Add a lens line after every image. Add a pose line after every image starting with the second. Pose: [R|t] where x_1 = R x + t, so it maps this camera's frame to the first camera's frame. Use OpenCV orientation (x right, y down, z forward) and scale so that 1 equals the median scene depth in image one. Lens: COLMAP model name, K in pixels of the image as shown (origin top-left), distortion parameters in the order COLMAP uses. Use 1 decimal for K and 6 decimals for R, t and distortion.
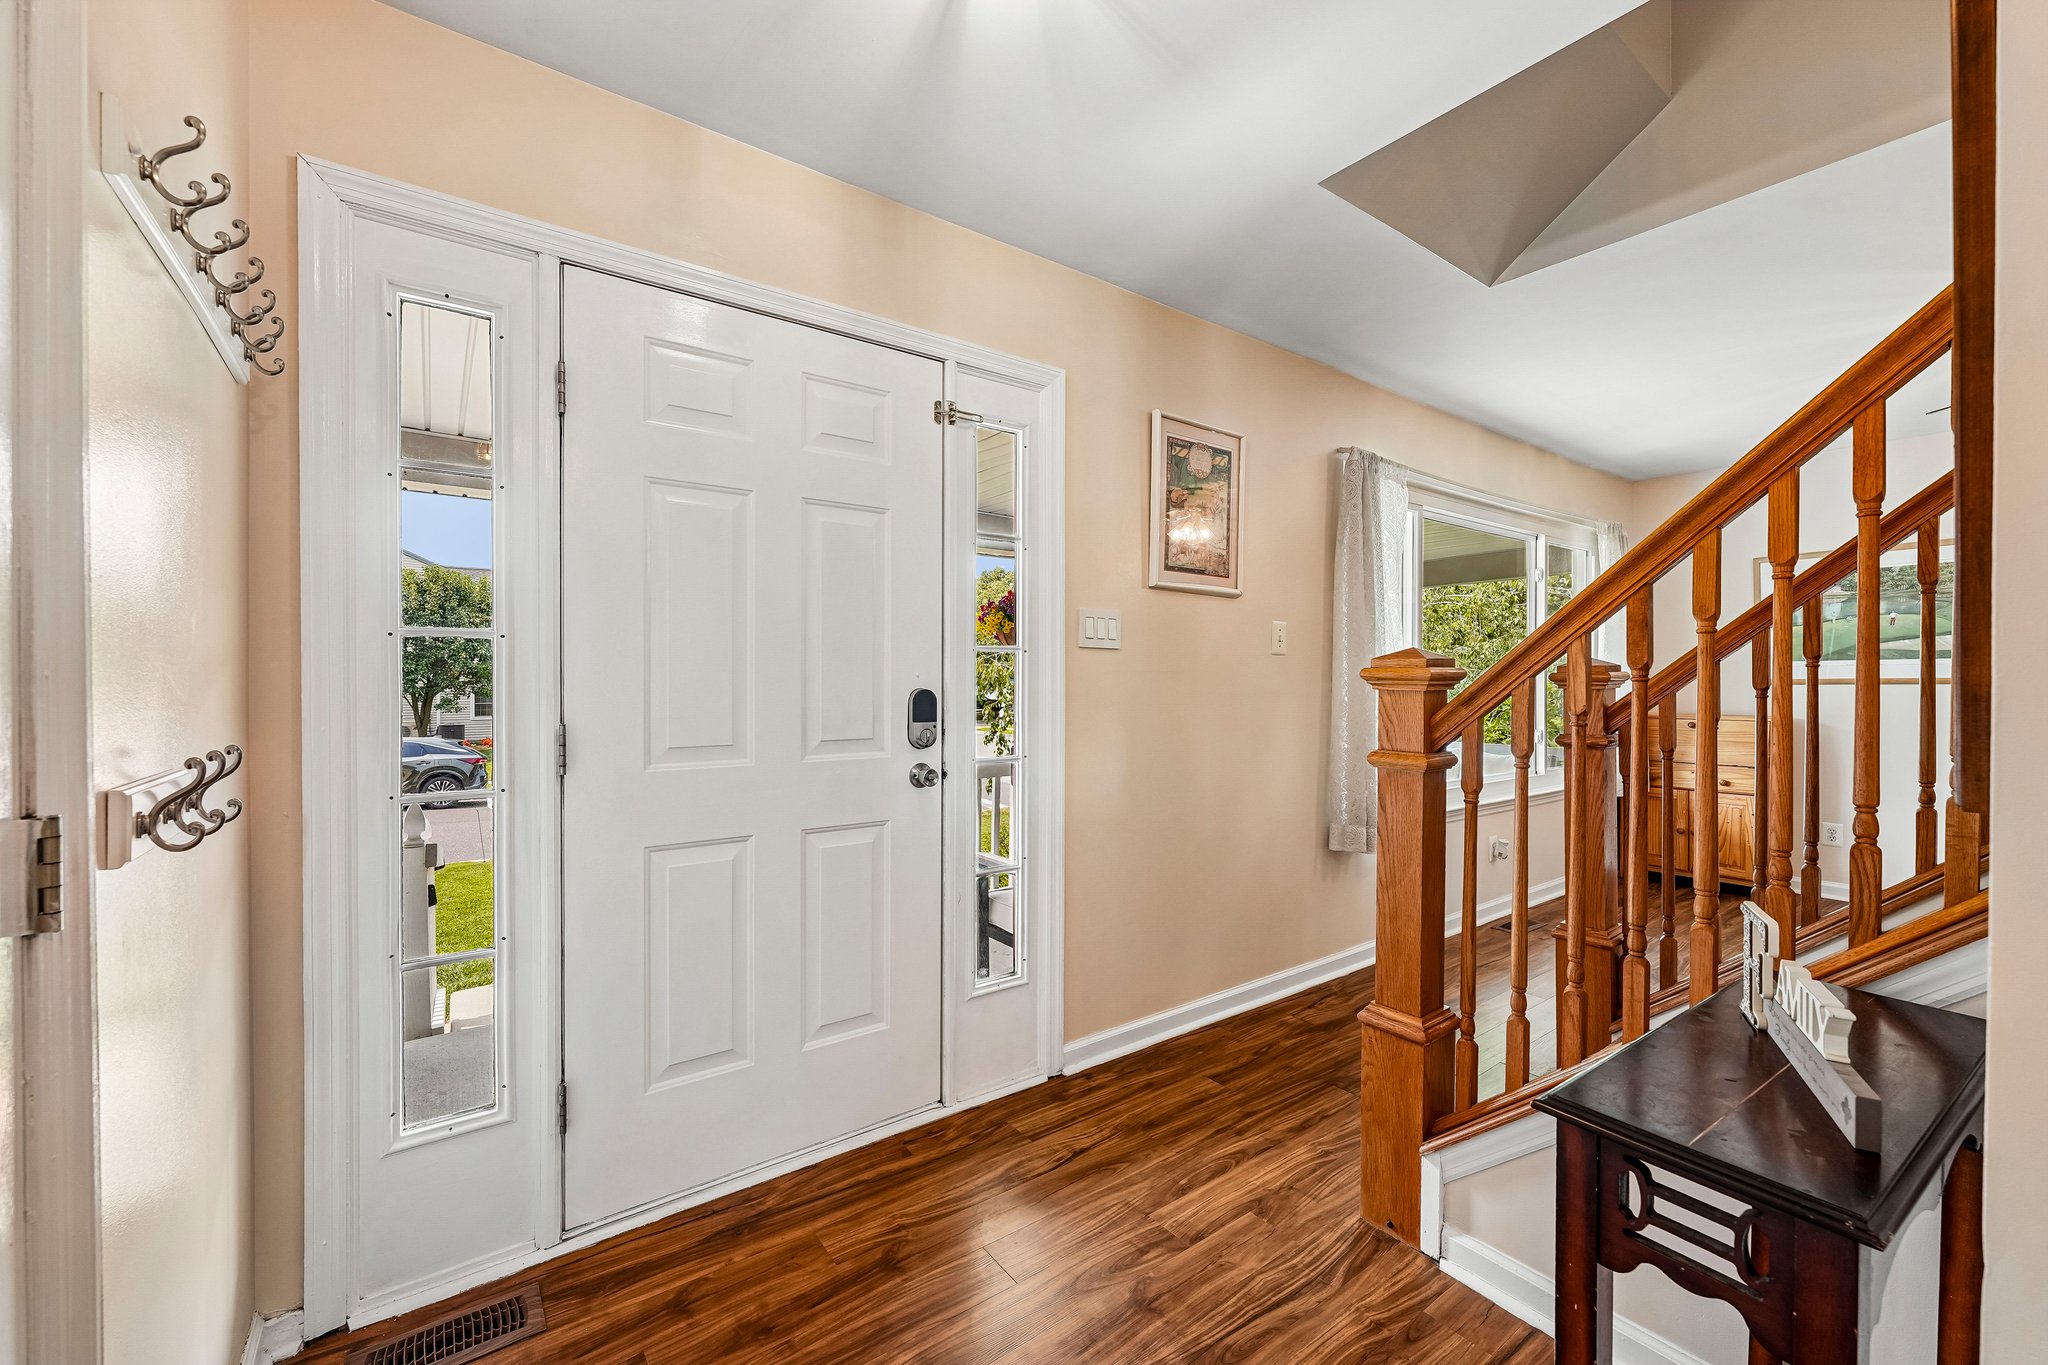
lens RADIAL K [[817.0, 0, 1027.1], [0, 817.0, 693.9], [0, 0, 1]] dist [-0.001890, -0.000222]
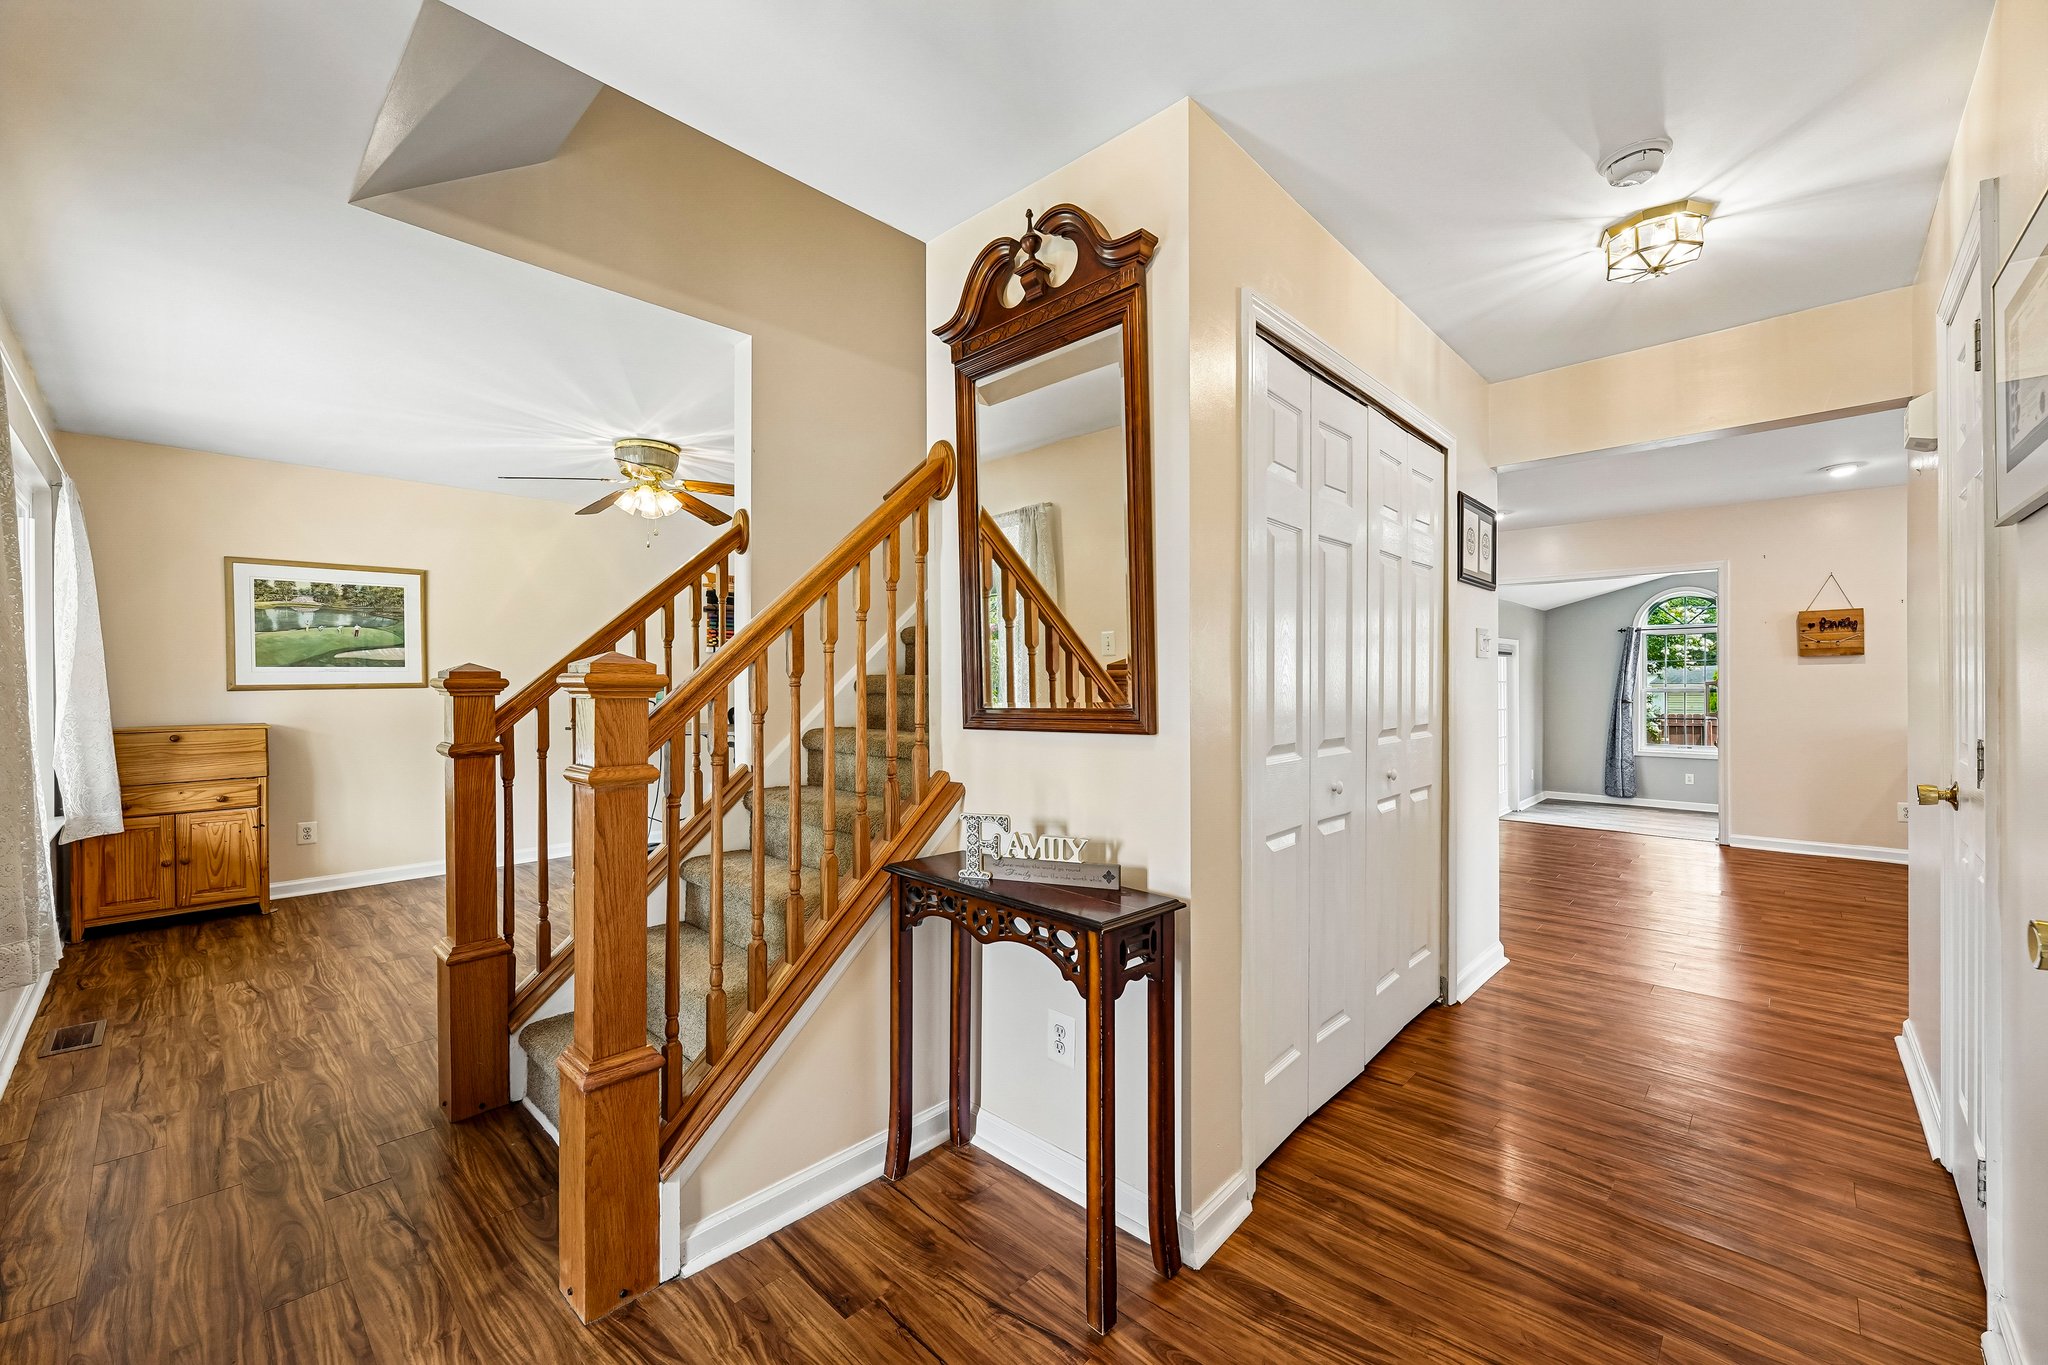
lens RADIAL K [[816.7, 0, 1024.0], [0, 816.7, 682.5], [0, 0, 1]] dist [-0.000961, -0.000061]
pose [[-0.178259, 0.000557, 0.983983, -0.539086], [0.017268, 0.999848, 0.002562, -0.017956], [-0.983832, 0.017448, -0.178242, 0.743527]]
